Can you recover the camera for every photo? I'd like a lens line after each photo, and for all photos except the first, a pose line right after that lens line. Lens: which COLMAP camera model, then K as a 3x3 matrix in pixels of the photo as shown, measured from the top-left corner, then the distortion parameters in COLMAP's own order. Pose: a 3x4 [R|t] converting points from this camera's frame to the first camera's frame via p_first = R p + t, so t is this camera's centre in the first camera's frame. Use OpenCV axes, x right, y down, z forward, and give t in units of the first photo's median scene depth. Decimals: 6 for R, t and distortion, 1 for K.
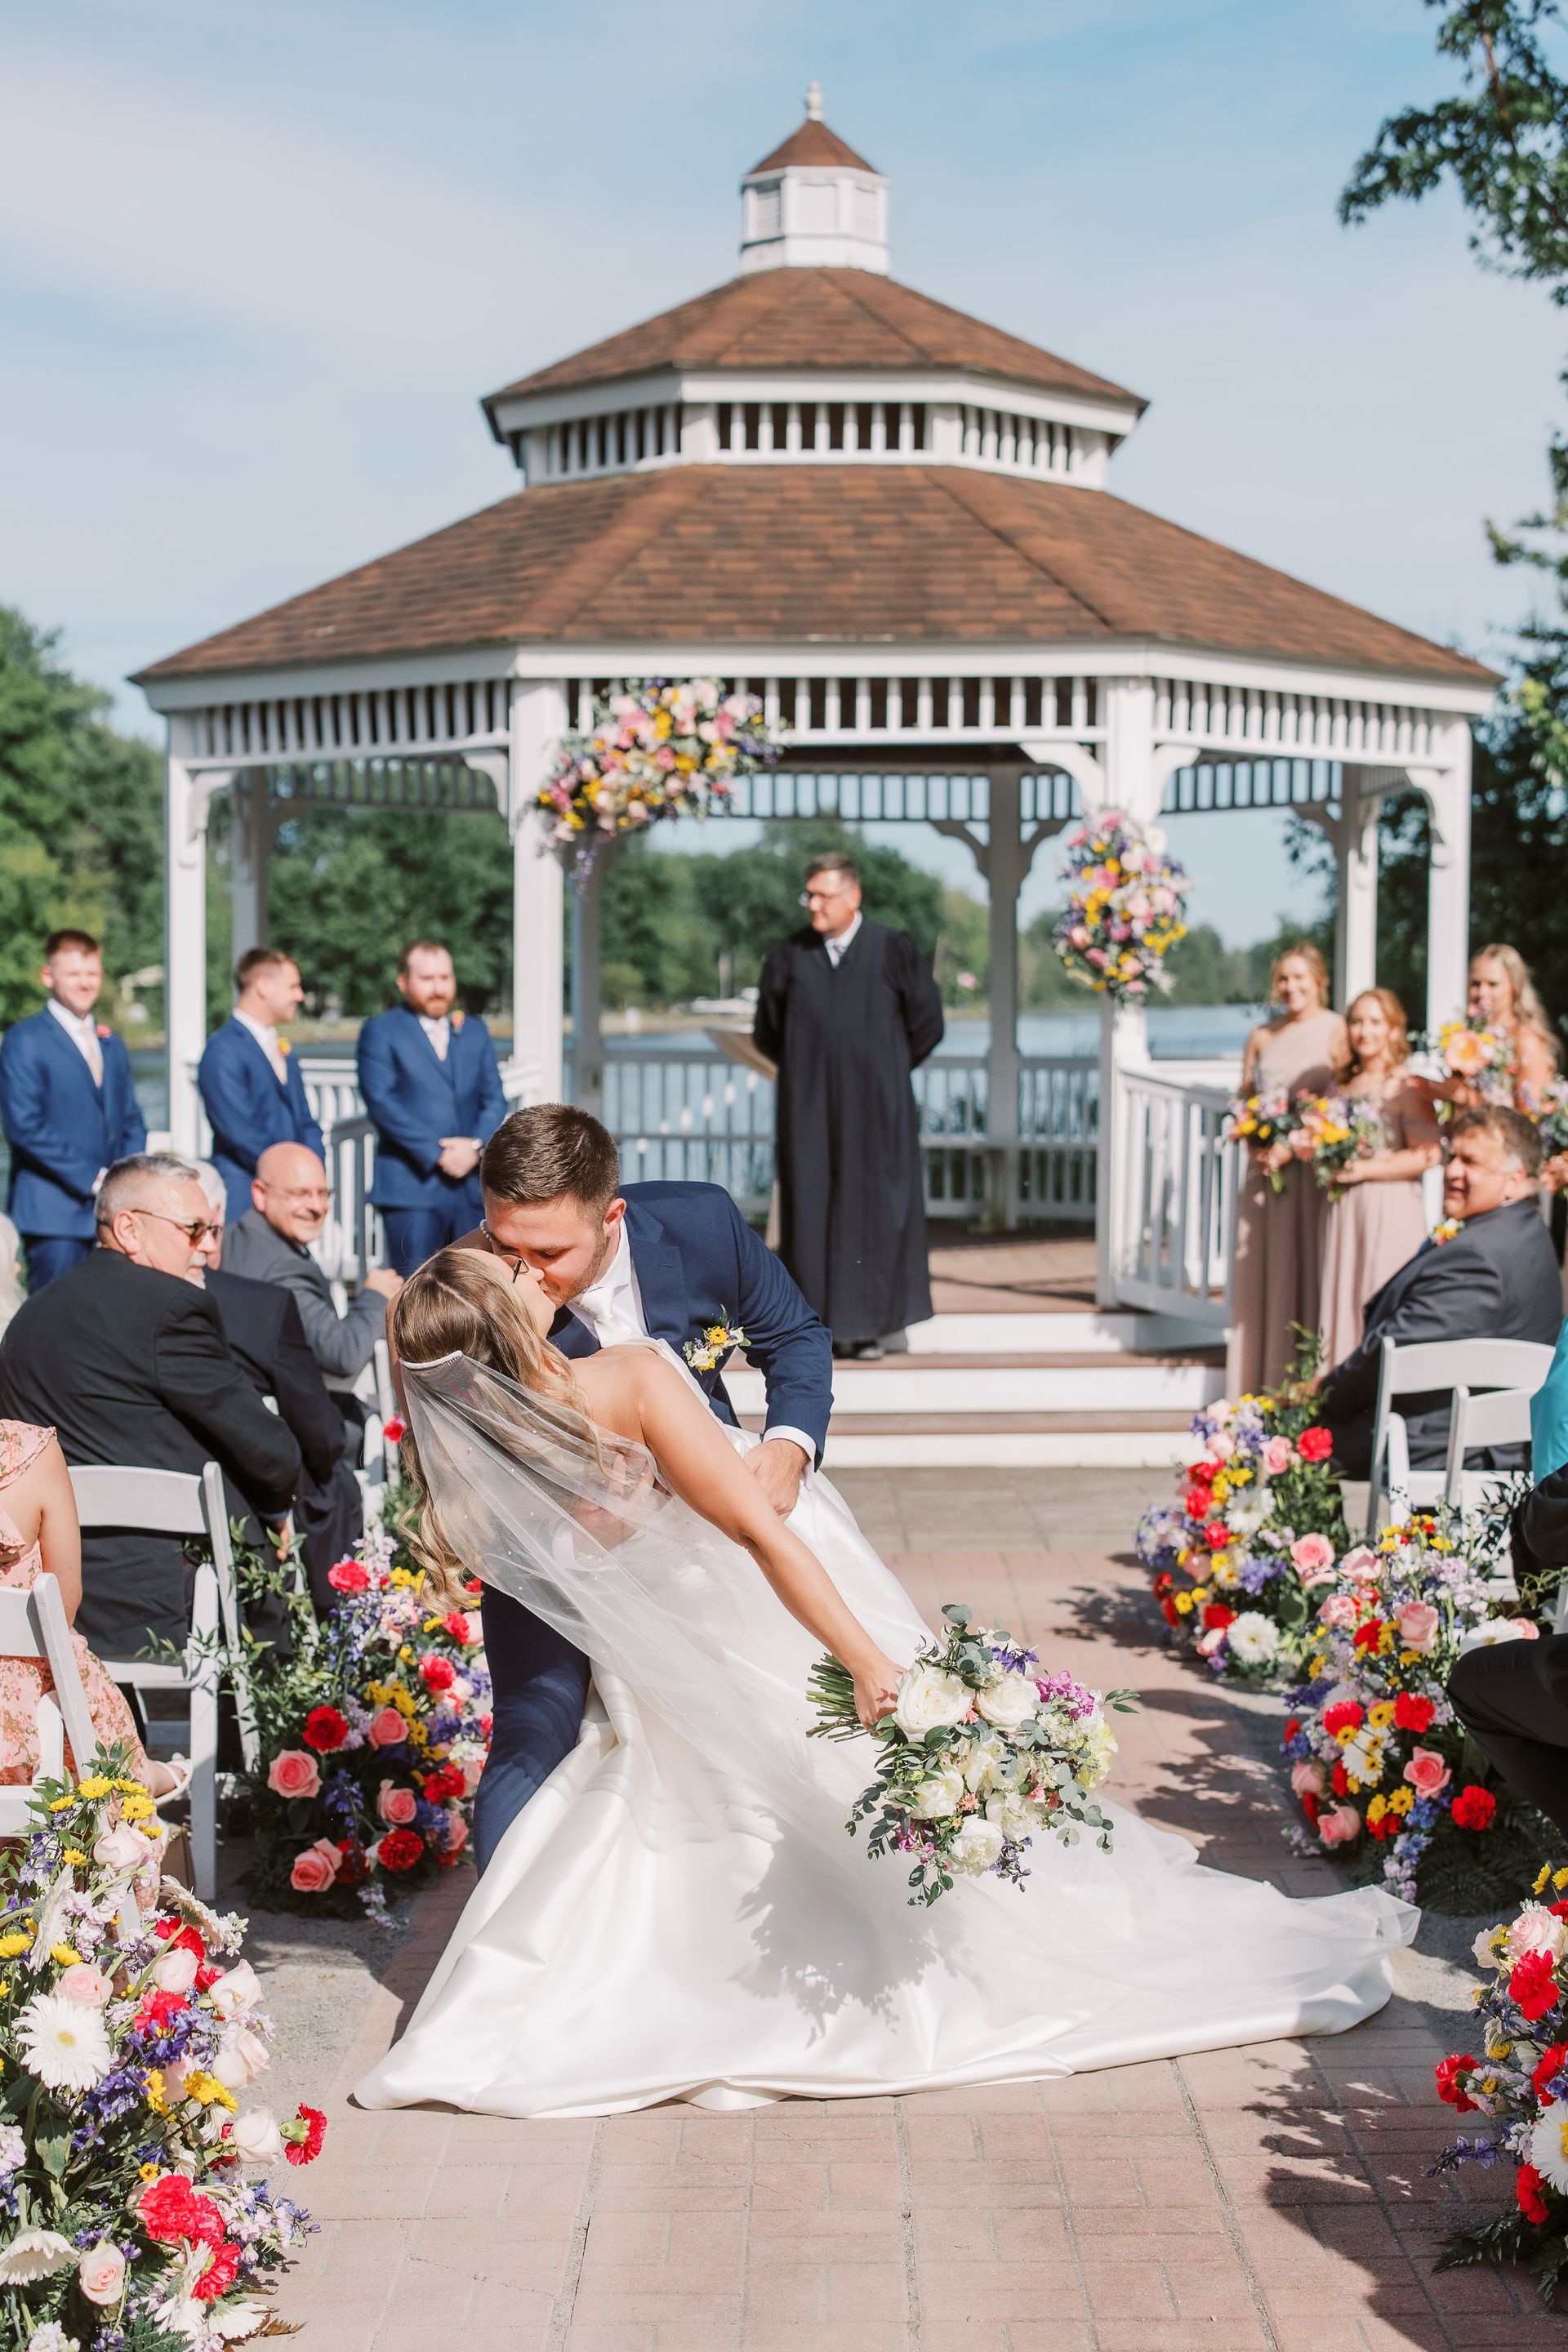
lens RADIAL K [[3414.8, 0, 768.0], [0, 3414.8, 1219.7], [0, 0, 1]] dist [0.050068, -0.053754]
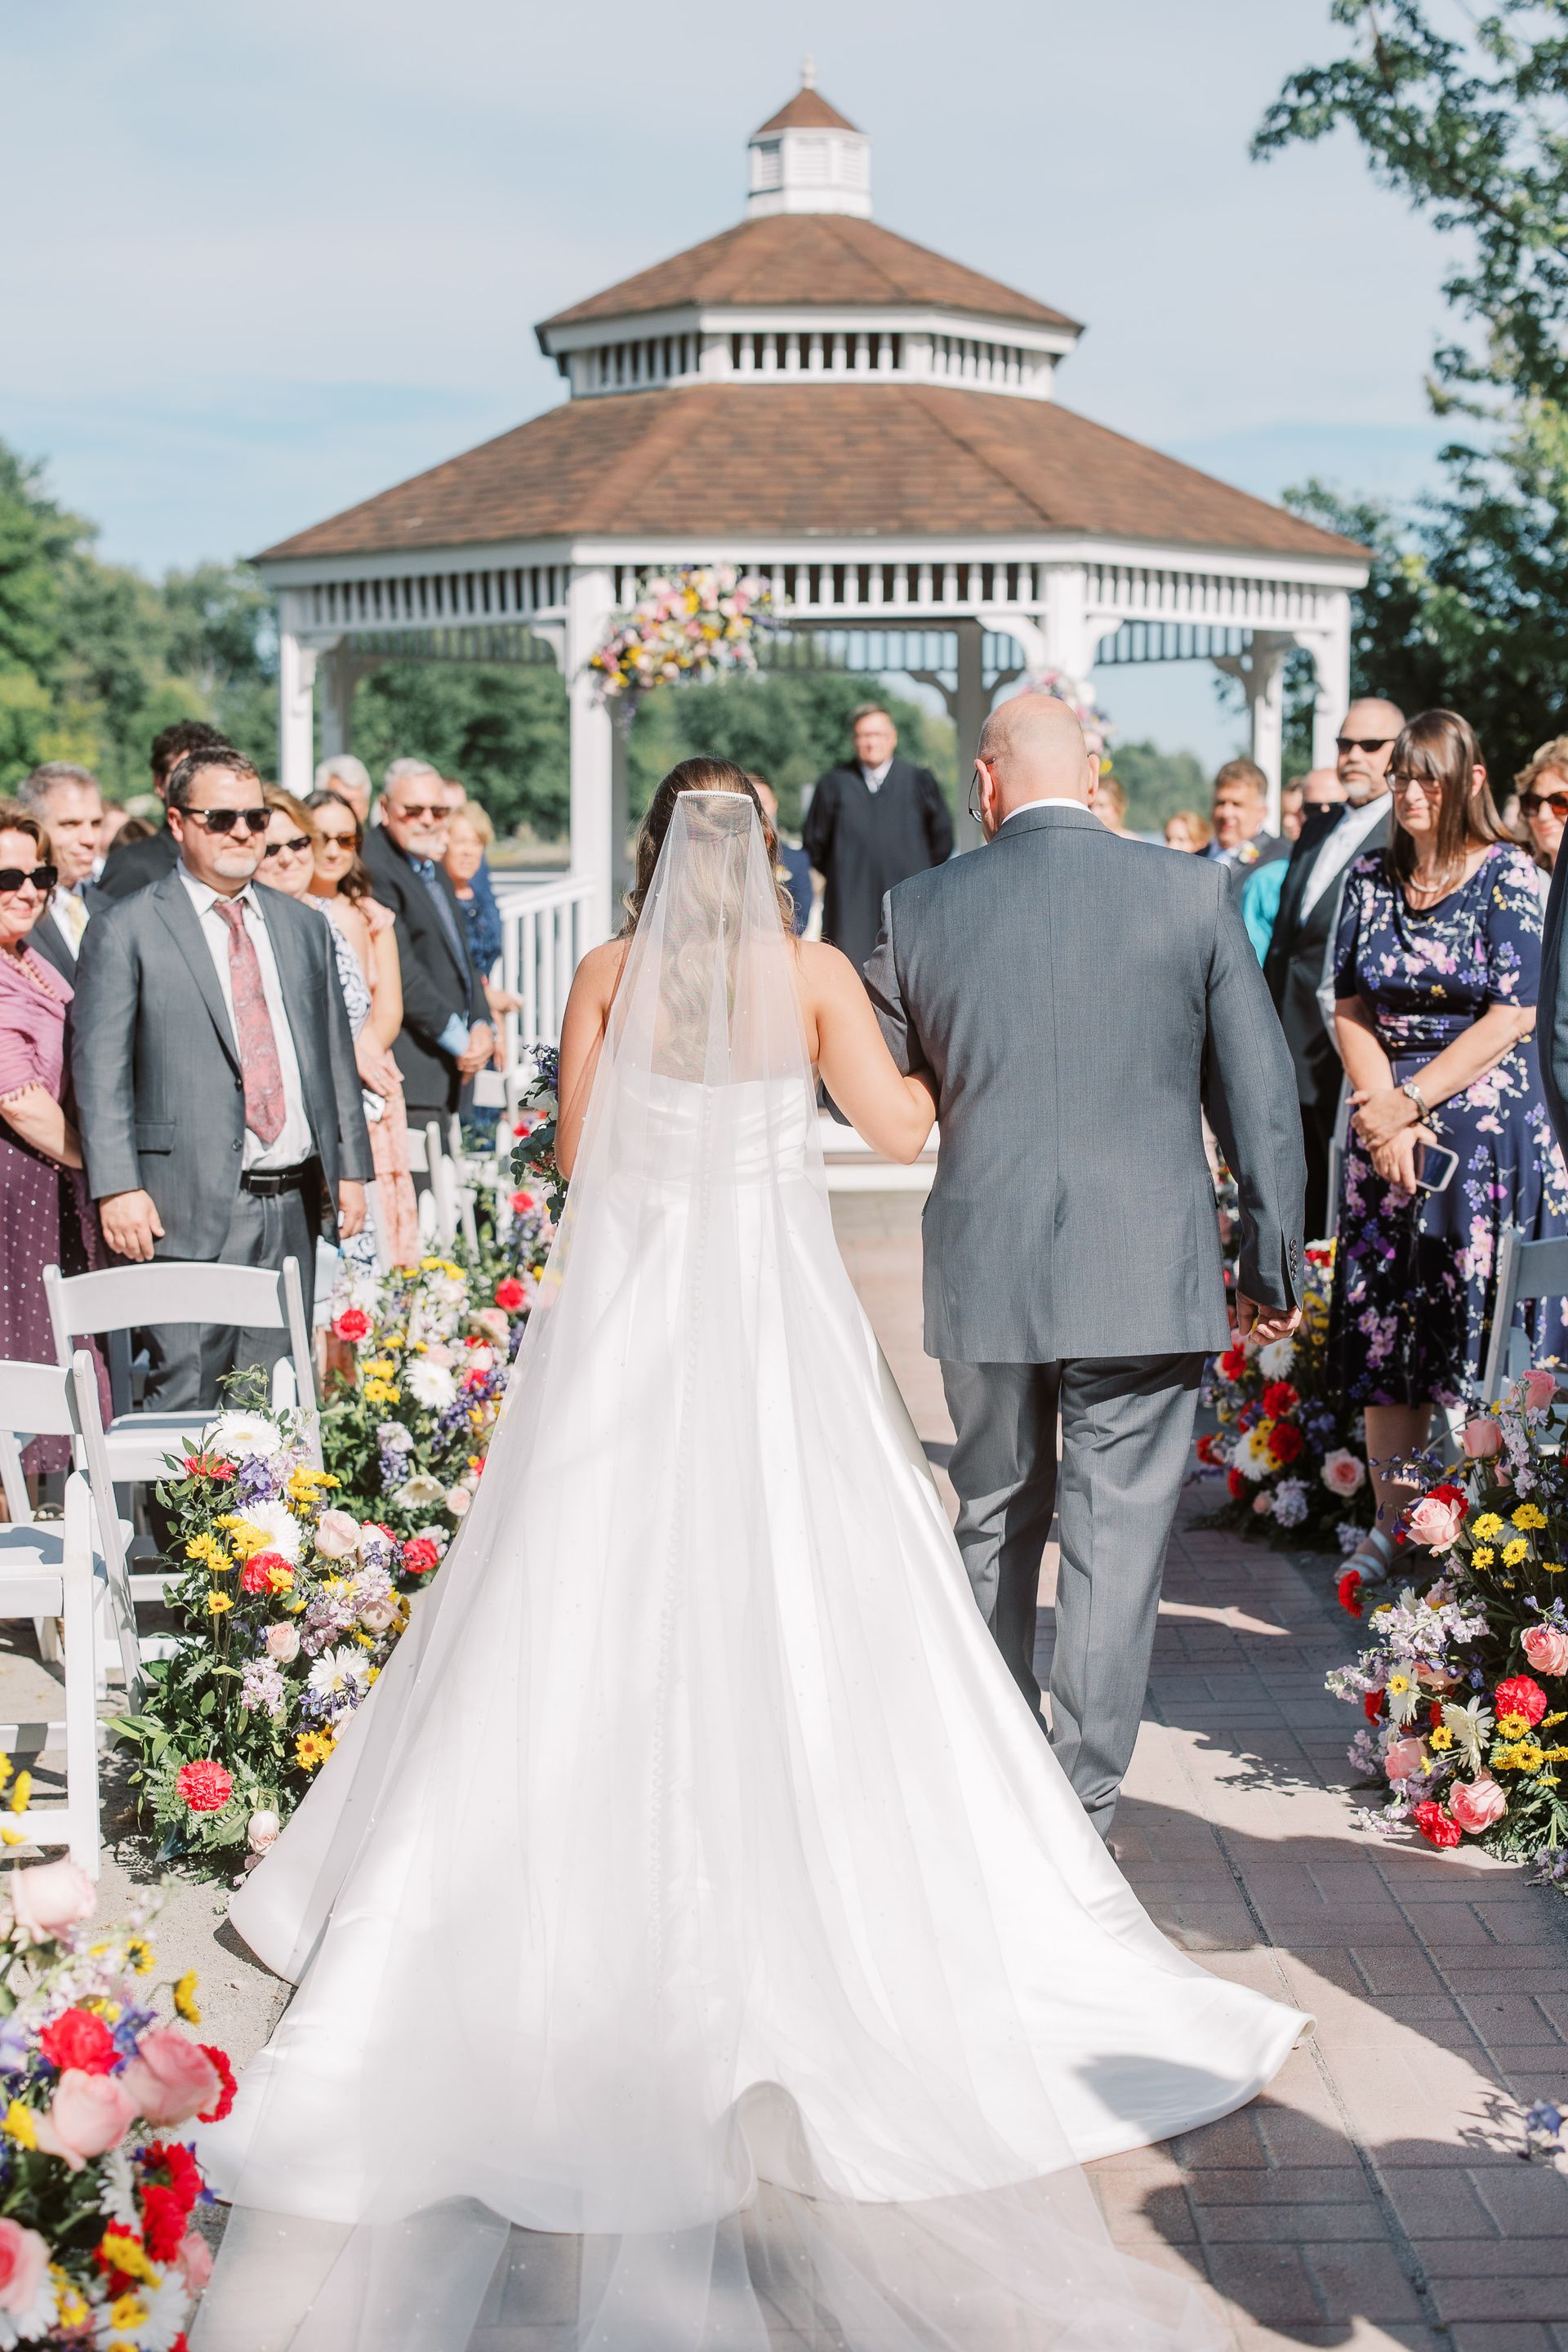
lens RADIAL K [[3414.8, 0, 768.0], [0, 3414.8, 1219.7], [0, 0, 1]] dist [0.050068, -0.053754]
pose [[0.999980, -0.003694, 0.005181, -0.009000], [0.003431, 0.998752, 0.049824, 0.016686], [-0.005359, -0.049806, 0.998745, -0.234111]]
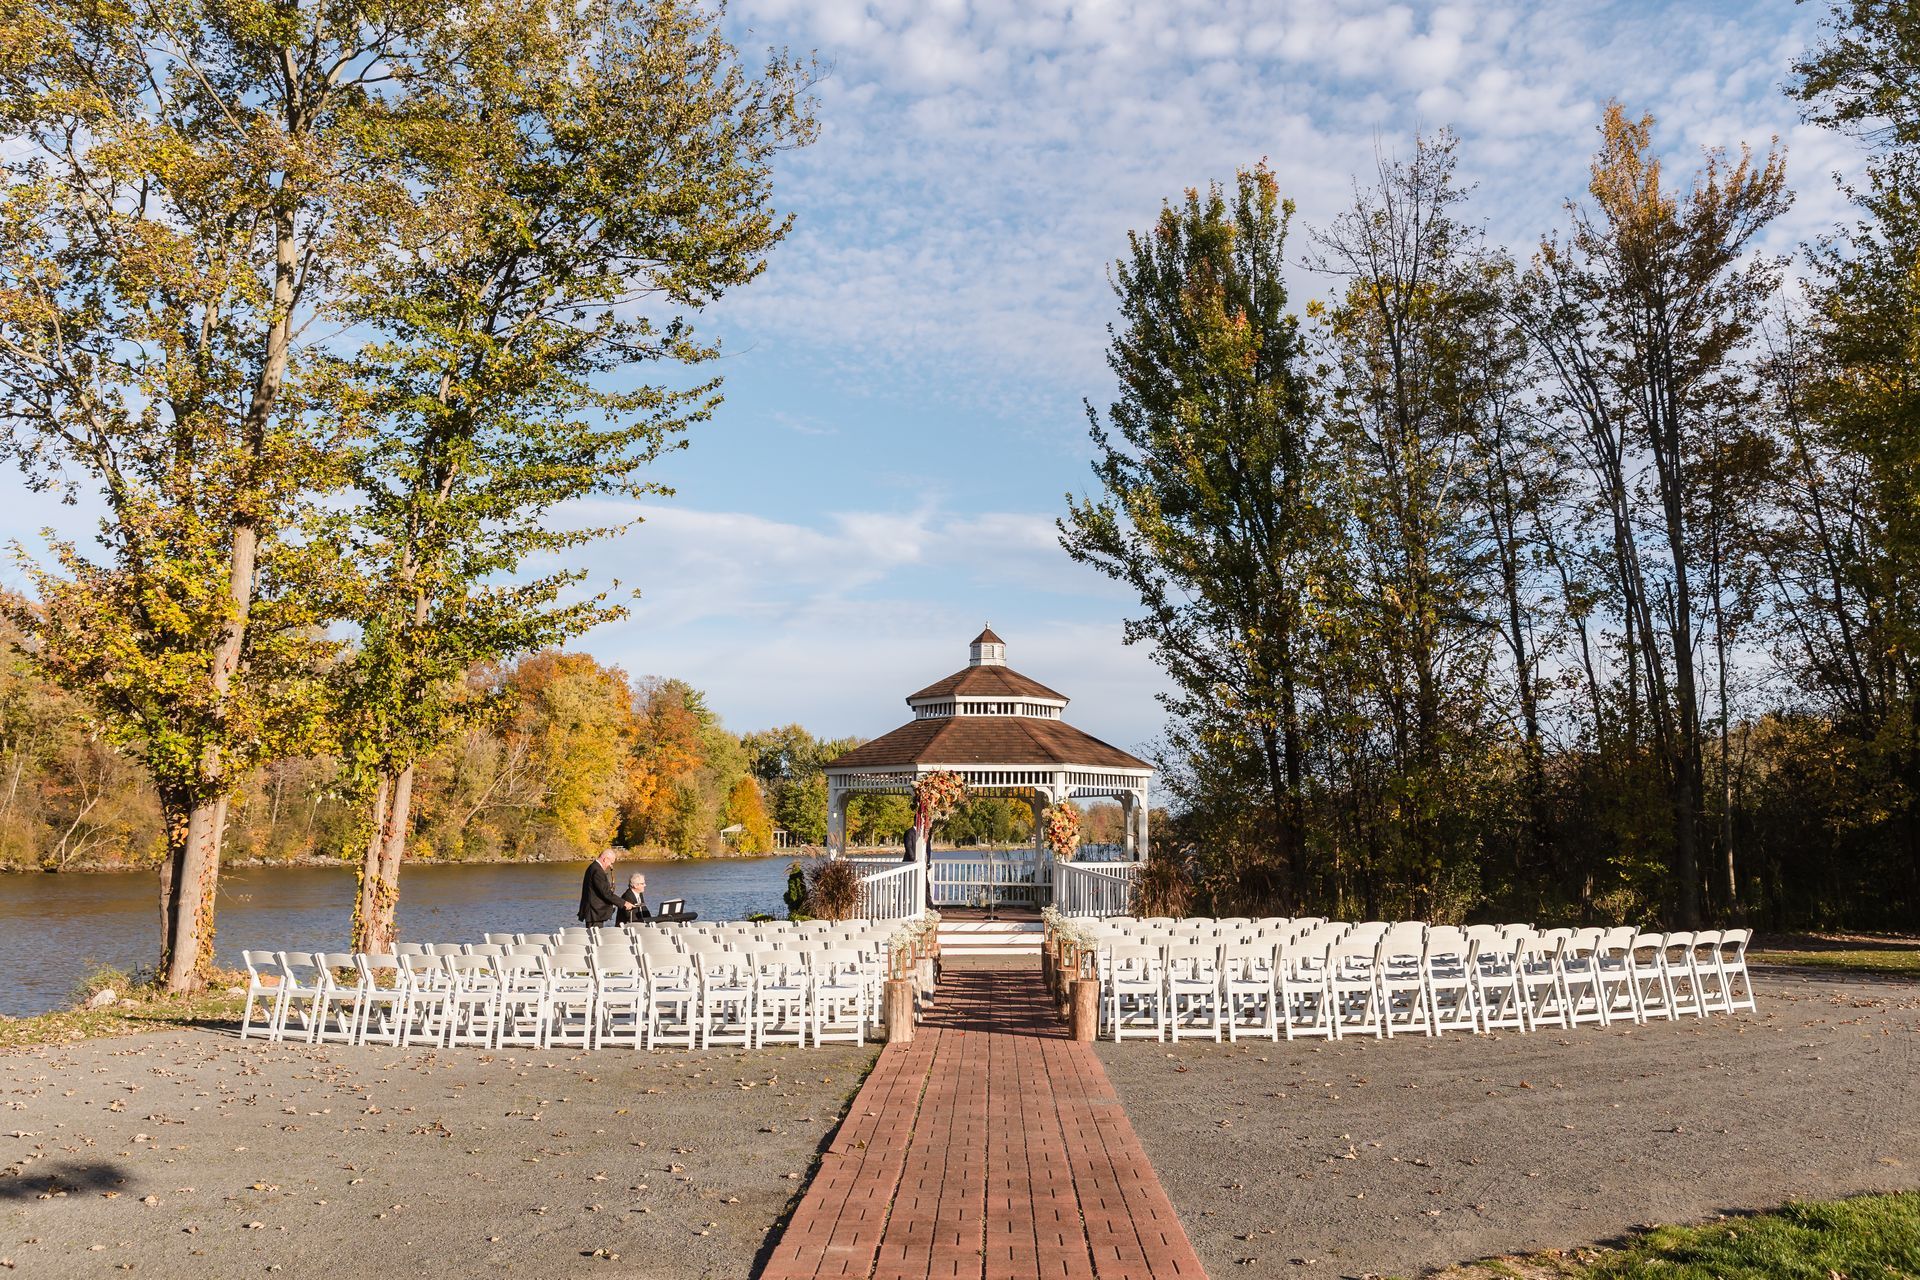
lens RADIAL K [[1433.6, 0, 960.0], [0, 1433.6, 640.0], [0, 0, 1]] dist [-0.000893, -0.000311]
pose [[0.999895, 0.003540, -0.014082, 0.004793], [-0.006300, 0.979556, -0.201074, 0.038340], [0.013083, 0.201141, 0.979475, -0.726203]]
